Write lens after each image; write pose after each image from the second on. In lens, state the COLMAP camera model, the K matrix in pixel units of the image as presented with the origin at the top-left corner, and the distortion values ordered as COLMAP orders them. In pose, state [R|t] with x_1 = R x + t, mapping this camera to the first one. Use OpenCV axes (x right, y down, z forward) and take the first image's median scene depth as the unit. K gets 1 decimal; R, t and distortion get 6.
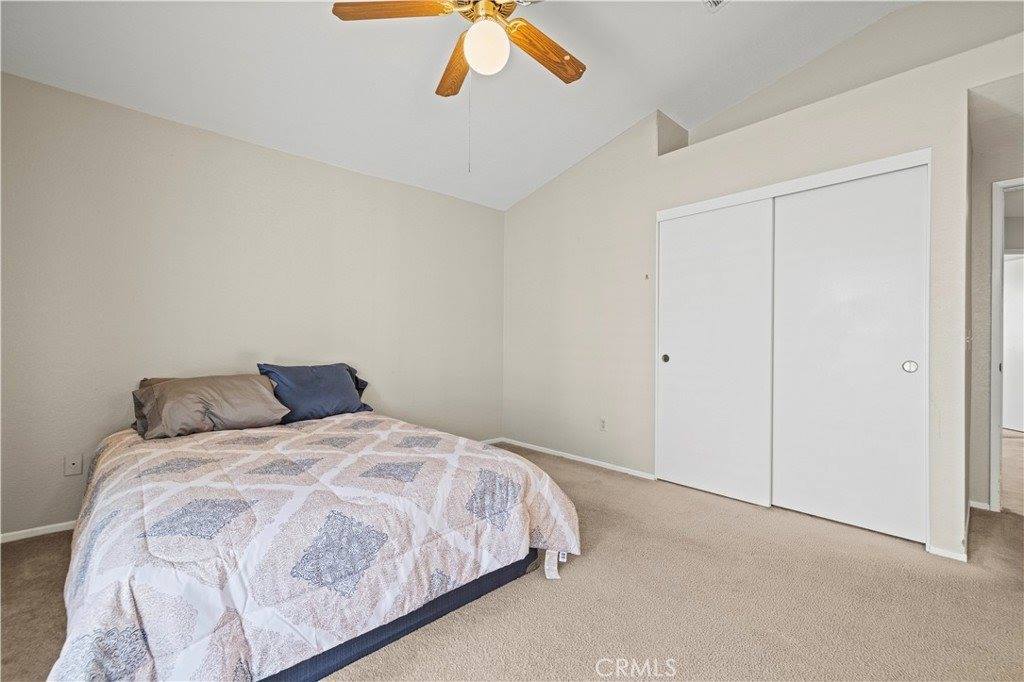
lens RADIAL K [[433.8, 0, 506.8], [0, 433.8, 333.6], [0, 0, 1]] dist [0.004090, -0.000004]
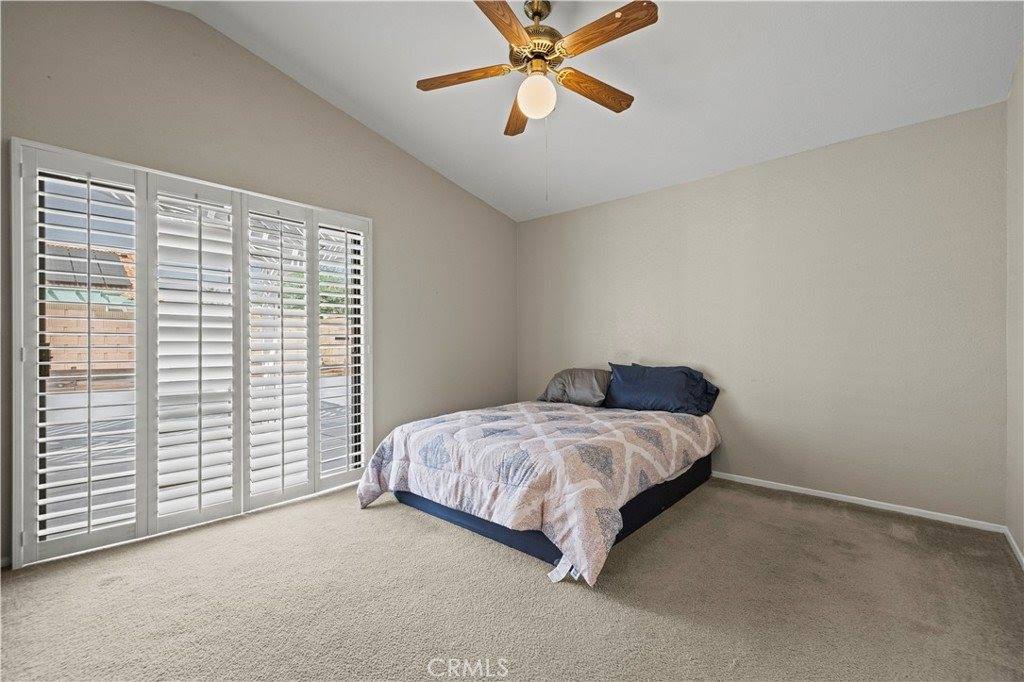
lens RADIAL K [[441.2, 0, 510.2], [0, 441.2, 339.2], [0, 0, 1]] dist [0.001596, 0.000087]
pose [[0.108479, -0.013699, -0.994004, 1.091456], [0.010672, 0.999863, -0.012615, 0.015565], [0.994041, -0.009239, 0.108611, 0.770312]]
